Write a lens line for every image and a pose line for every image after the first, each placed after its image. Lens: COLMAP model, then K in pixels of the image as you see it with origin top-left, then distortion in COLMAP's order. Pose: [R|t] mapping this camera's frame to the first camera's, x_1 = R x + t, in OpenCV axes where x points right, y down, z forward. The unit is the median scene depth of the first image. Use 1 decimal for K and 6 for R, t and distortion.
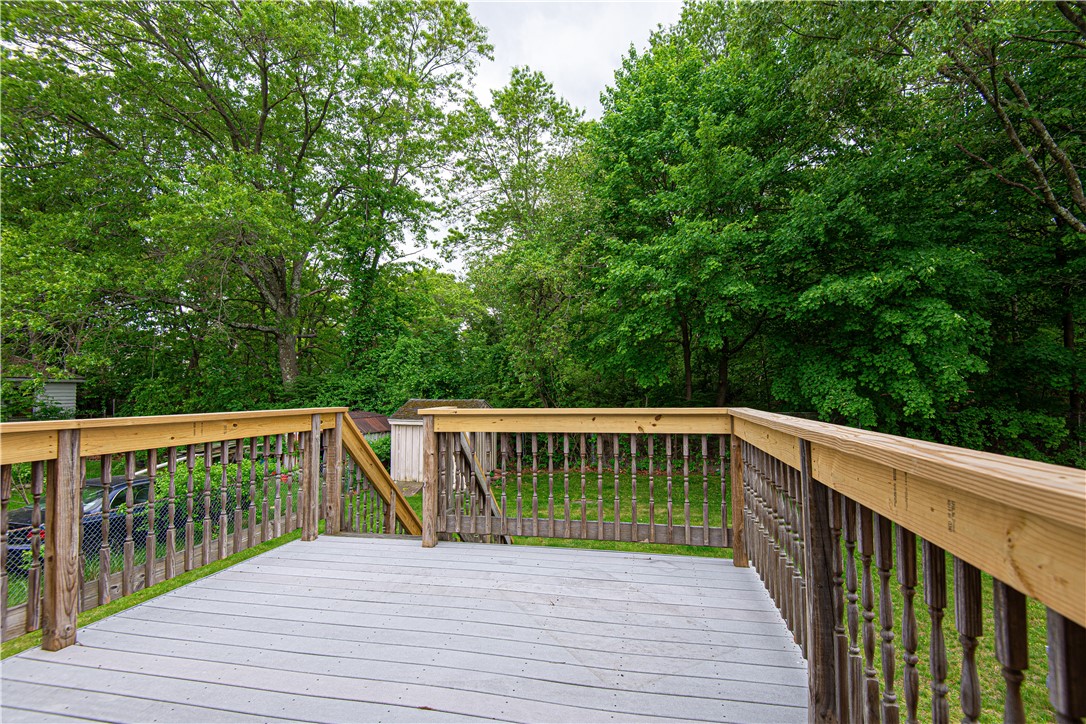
lens RADIAL K [[502.3, 0, 531.7], [0, 502.3, 360.2], [0, 0, 1]] dist [0.038184, -0.026093]
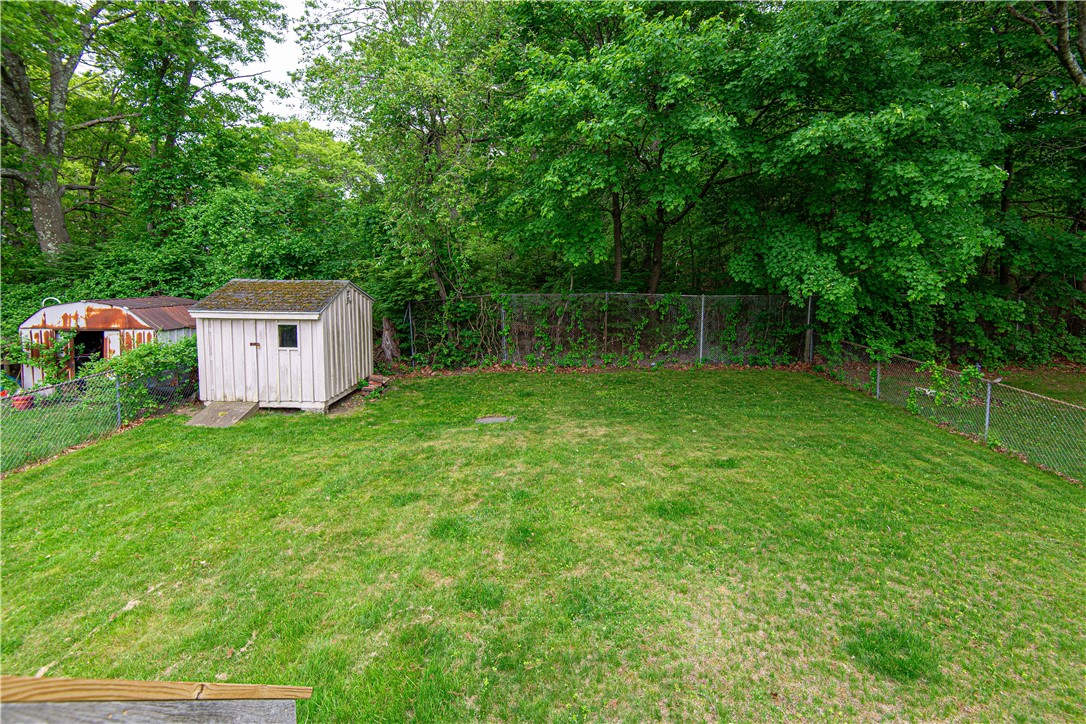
lens RADIAL K [[505.7, 0, 569.1], [0, 505.7, 315.5], [0, 0, 1]] dist [0.084118, -0.070488]
pose [[0.967032, -0.017228, 0.254070, 0.019790], [-0.020712, 0.989082, 0.145900, 0.015865], [-0.253810, -0.146353, 0.956118, 0.228921]]
